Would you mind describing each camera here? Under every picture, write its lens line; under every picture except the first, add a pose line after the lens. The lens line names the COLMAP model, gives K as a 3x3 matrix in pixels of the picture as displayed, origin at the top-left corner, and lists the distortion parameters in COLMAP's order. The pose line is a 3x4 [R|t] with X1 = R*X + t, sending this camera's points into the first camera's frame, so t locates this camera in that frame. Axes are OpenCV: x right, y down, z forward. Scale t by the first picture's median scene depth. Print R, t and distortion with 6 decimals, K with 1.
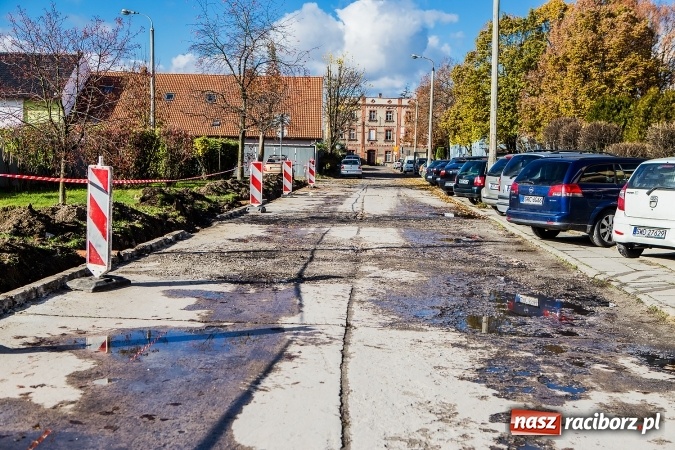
lens RADIAL K [[897.1, 0, 337.5], [0, 897.1, 225.0], [0, 0, 1]] dist [-0.016729, 0.043542]
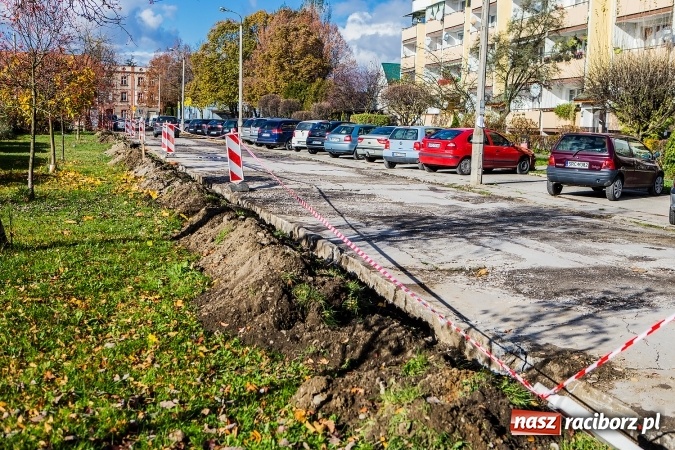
lens RADIAL K [[897.1, 0, 337.5], [0, 897.1, 225.0], [0, 0, 1]] dist [-0.016729, 0.043542]
pose [[0.945878, -0.036699, 0.322441, -0.133707], [0.021069, 0.998434, 0.051832, 0.030910], [-0.323838, -0.042234, 0.945169, -0.480117]]
